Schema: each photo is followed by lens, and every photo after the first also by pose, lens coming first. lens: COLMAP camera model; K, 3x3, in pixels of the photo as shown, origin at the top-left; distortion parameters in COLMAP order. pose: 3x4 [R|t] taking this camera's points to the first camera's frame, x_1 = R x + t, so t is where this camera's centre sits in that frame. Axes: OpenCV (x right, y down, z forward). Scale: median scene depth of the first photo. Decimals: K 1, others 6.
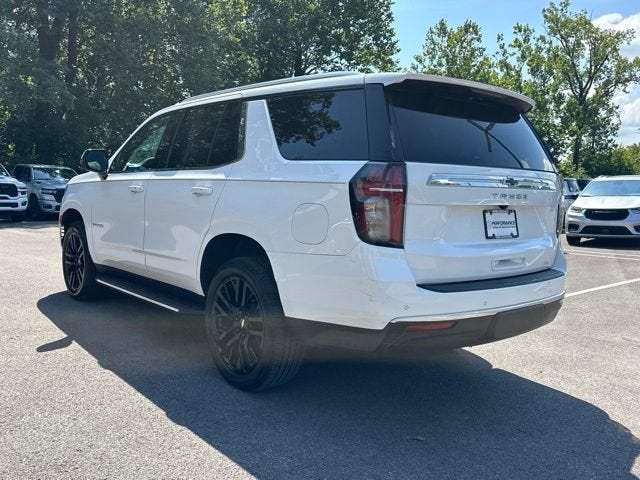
lens RADIAL K [[557.2, 0, 318.4], [0, 557.2, 237.6], [0, 0, 1]] dist [0.109566, -0.190691]
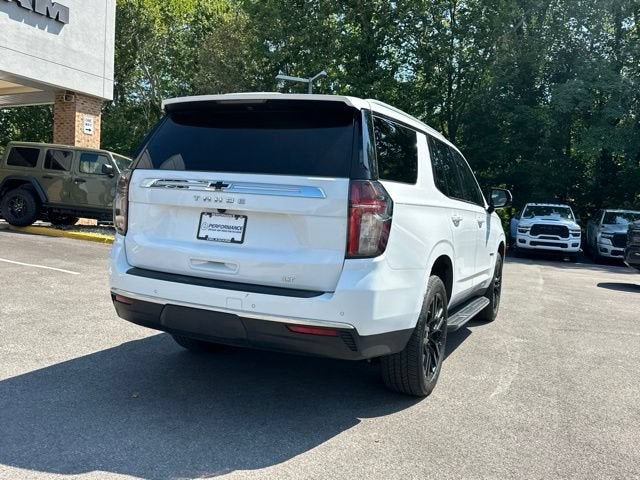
lens RADIAL K [[557.2, 0, 320.8], [0, 557.2, 236.6], [0, 0, 1]] dist [0.109566, -0.190691]
pose [[0.423956, 0.045707, -0.904529, 1.283946], [-0.129491, 0.991524, -0.010590, -0.019748], [0.896378, 0.121618, 0.426282, 0.716612]]
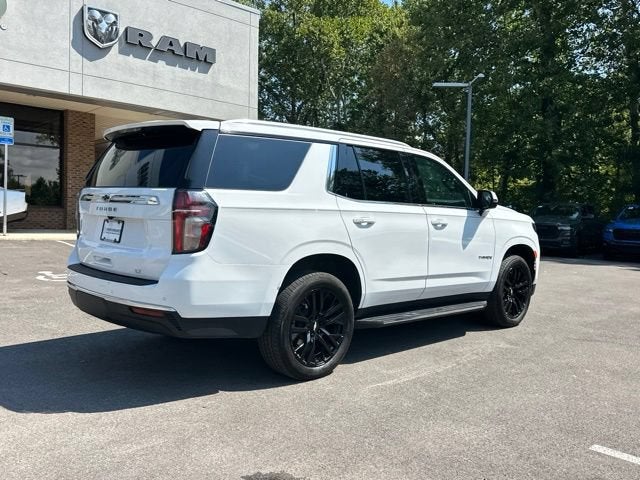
lens RADIAL K [[557.2, 0, 319.5], [0, 557.2, 242.9], [0, 0, 1]] dist [0.109566, -0.190691]
pose [[0.073865, 0.036186, -0.996612, 1.613261], [-0.118195, 0.992616, 0.027281, -0.086229], [0.990239, 0.115779, 0.077597, 1.344007]]
